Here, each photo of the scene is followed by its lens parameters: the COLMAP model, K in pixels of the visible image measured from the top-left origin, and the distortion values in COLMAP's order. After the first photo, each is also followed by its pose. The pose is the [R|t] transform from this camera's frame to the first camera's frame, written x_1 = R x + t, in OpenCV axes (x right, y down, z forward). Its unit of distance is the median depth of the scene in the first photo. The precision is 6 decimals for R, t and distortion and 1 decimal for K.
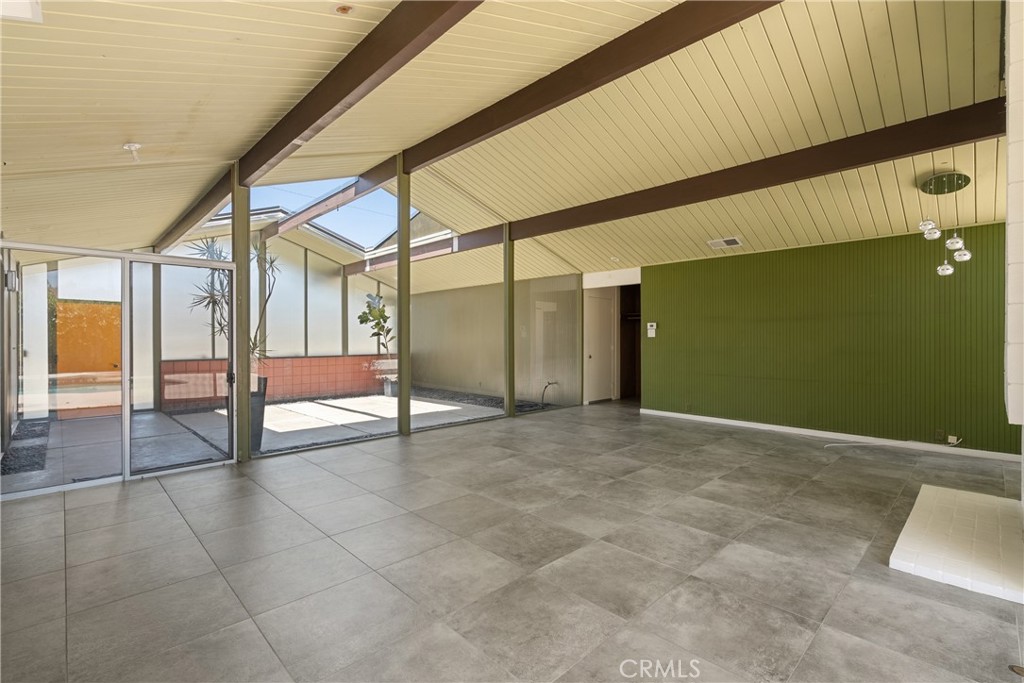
lens RADIAL K [[476.3, 0, 511.2], [0, 476.3, 336.7], [0, 0, 1]] dist [0.002941, 0.000666]
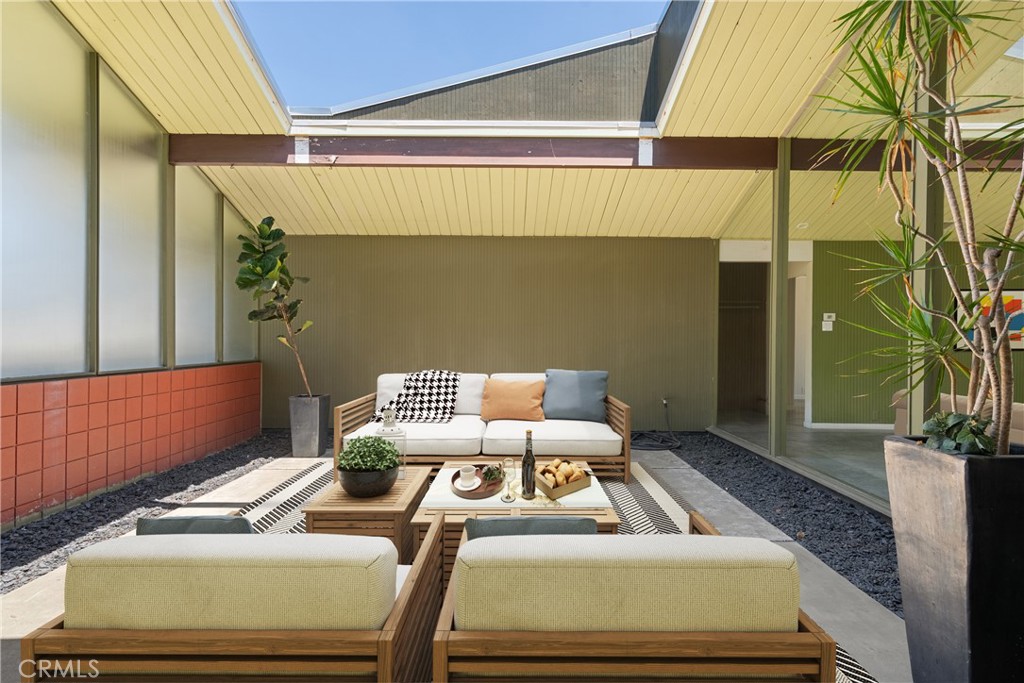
lens RADIAL K [[551.7, 0, 510.8], [0, 551.7, 339.5], [0, 0, 1]] dist [0.001063, 0.003889]
pose [[0.693218, 0.001263, 0.720727, -0.681432], [-0.014420, 0.999823, 0.012117, 0.010576], [-0.720584, -0.018792, 0.693113, 0.688407]]
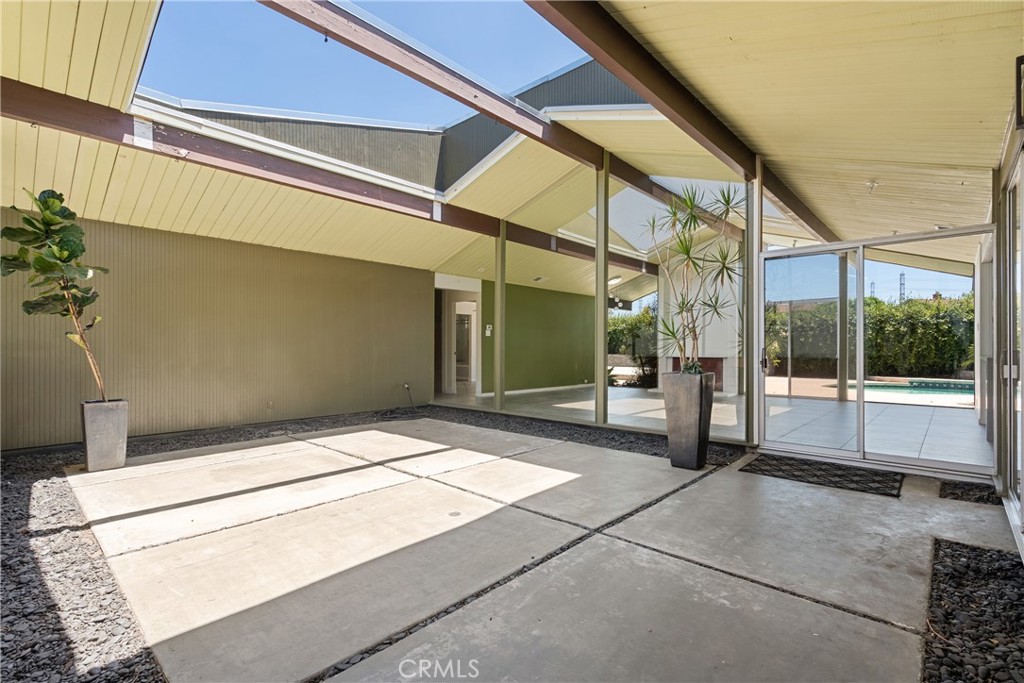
lens RADIAL K [[476.3, 0, 513.3], [0, 476.3, 341.8], [0, 0, 1]] dist [0.002941, 0.000666]
pose [[-0.062776, 0.011582, 0.997960, -0.923374], [-0.011025, 0.999864, -0.012297, 0.029205], [-0.997967, -0.011774, -0.062640, 0.939169]]
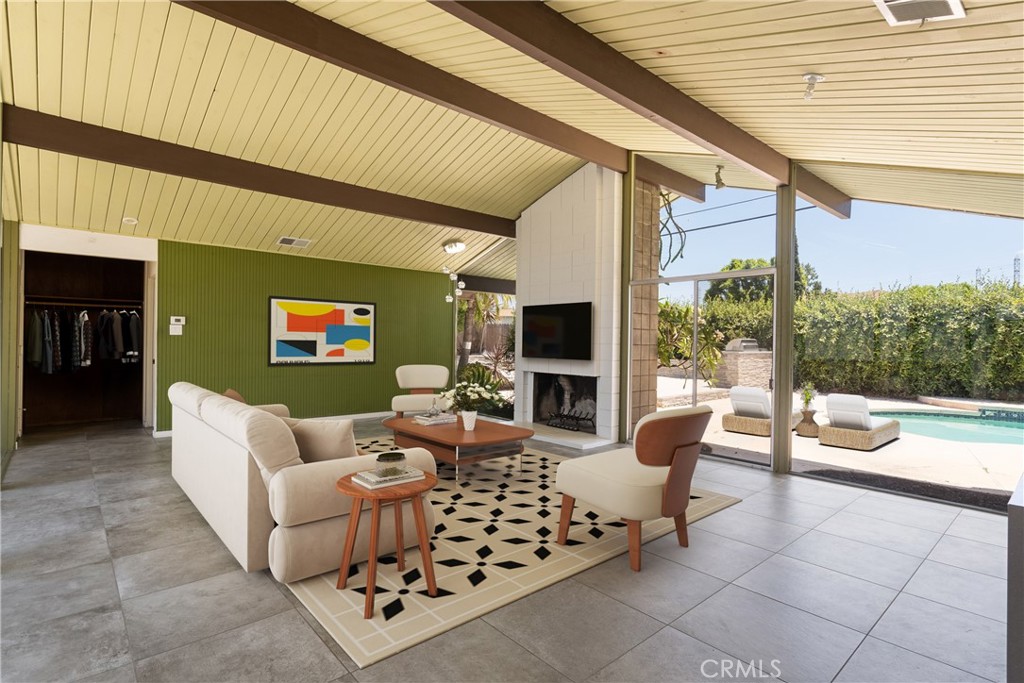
lens RADIAL K [[504.9, 0, 510.7], [0, 504.9, 339.7], [0, 0, 1]] dist [-0.006137, -0.000383]
pose [[0.040446, -0.000206, 0.999182, -0.456928], [-0.022093, 0.999755, 0.001101, -0.003916], [-0.998937, -0.022119, 0.040431, 0.398528]]
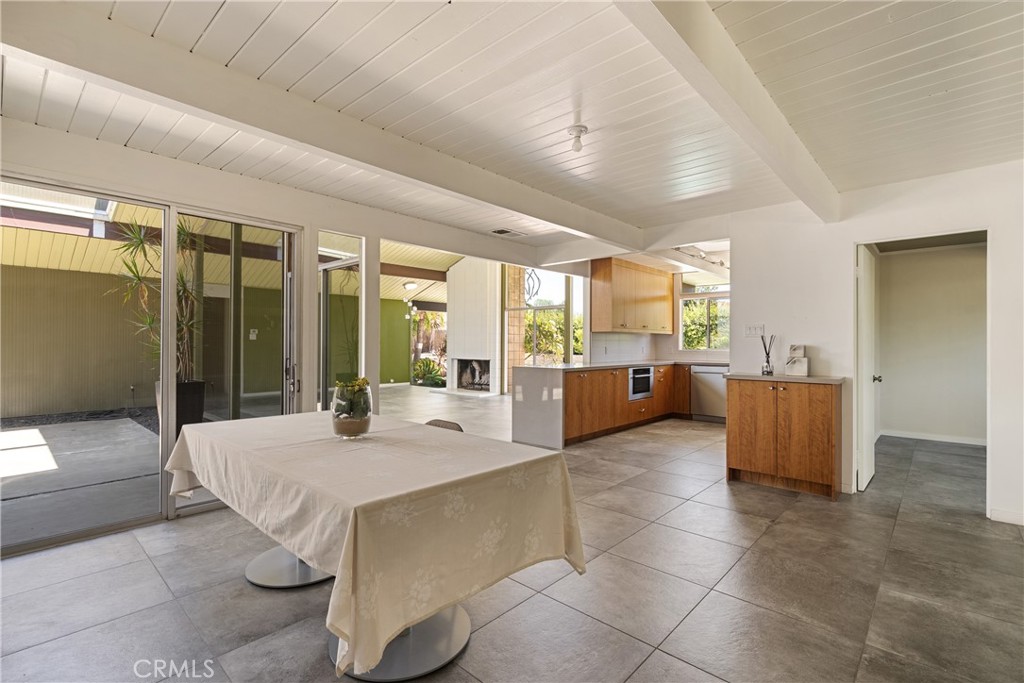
lens RADIAL K [[476.3, 0, 517.9], [0, 476.3, 343.1], [0, 0, 1]] dist [0.002941, 0.000666]
pose [[-0.074507, -0.001550, 0.997219, -1.049944], [-0.012279, 0.999924, 0.000637, 0.000747], [-0.997145, -0.012198, -0.074520, 0.316013]]
